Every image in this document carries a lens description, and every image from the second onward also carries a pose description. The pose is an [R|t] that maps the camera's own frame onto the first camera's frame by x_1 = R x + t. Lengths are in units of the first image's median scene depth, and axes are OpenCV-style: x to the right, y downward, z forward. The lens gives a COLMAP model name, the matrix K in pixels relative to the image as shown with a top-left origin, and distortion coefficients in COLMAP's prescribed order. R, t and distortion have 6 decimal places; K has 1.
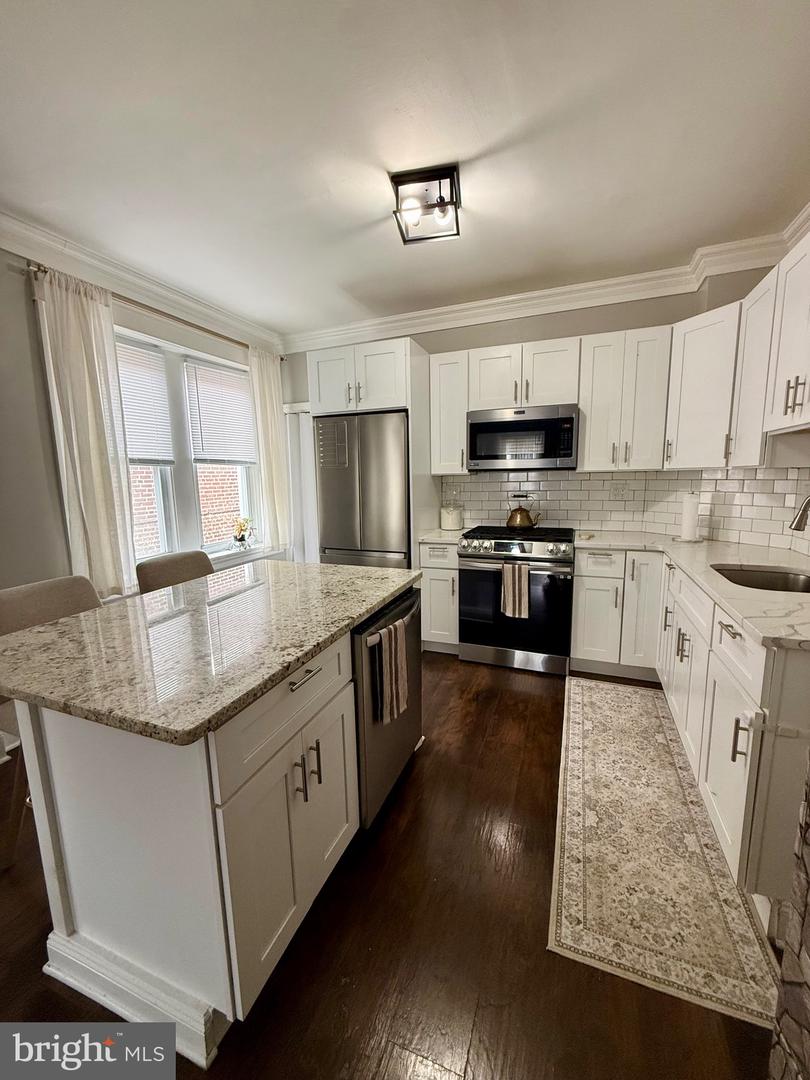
lens RADIAL K [[430.5, 0, 405.4], [0, 430.5, 538.6], [0, 0, 1]] dist [-0.000517, -0.000046]
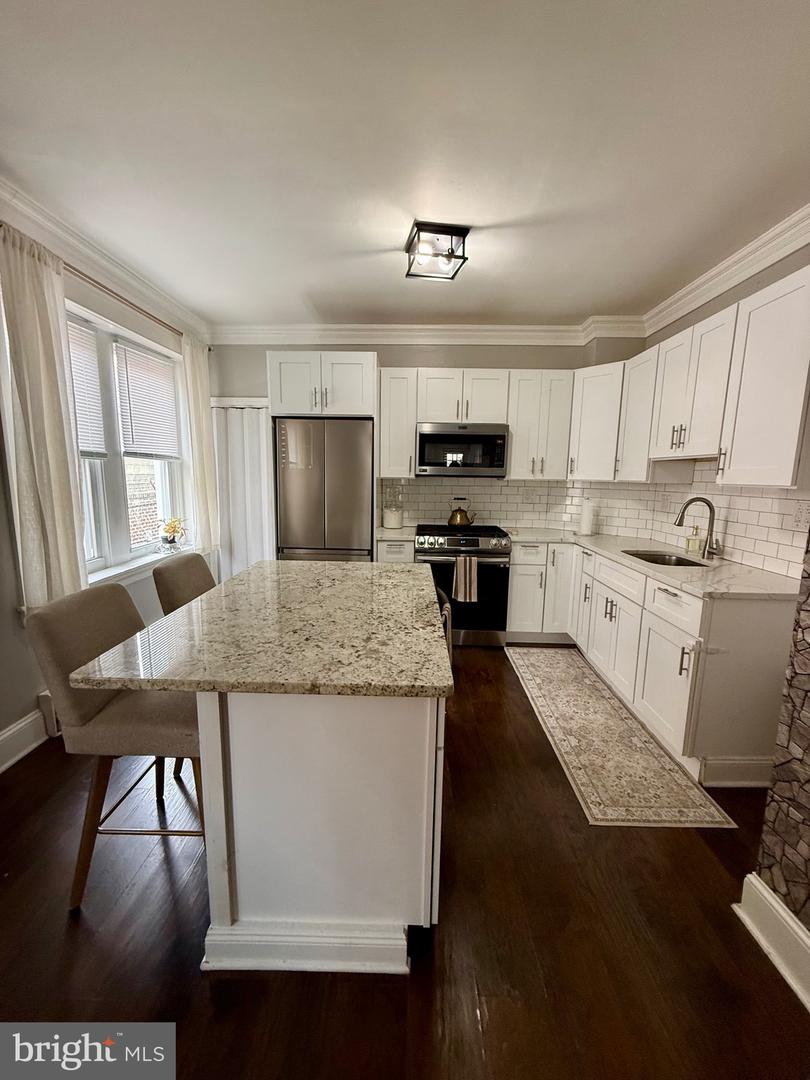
lens RADIAL K [[430.5, 0, 405.0], [0, 430.5, 538.8], [0, 0, 1]] dist [-0.000517, -0.000046]
pose [[0.937161, -0.019175, 0.348371, -0.348719], [0.017492, 0.999815, 0.007975, -0.002530], [-0.348460, -0.001380, 0.937323, -0.054271]]
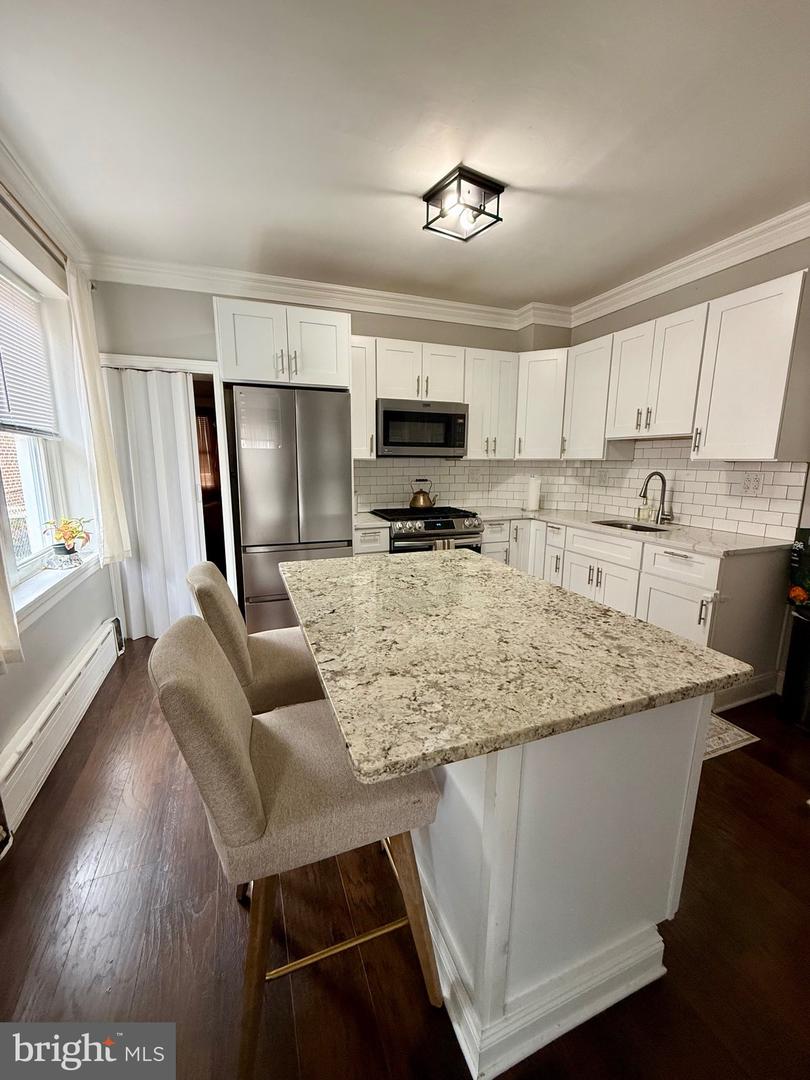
lens RADIAL K [[430.5, 0, 404.8], [0, 430.5, 539.3], [0, 0, 1]] dist [-0.000517, -0.000046]
pose [[0.739683, -0.101646, 0.665234, -0.654849], [0.079288, 0.994805, 0.063842, -0.025578], [-0.668268, 0.005523, 0.743900, 0.239428]]
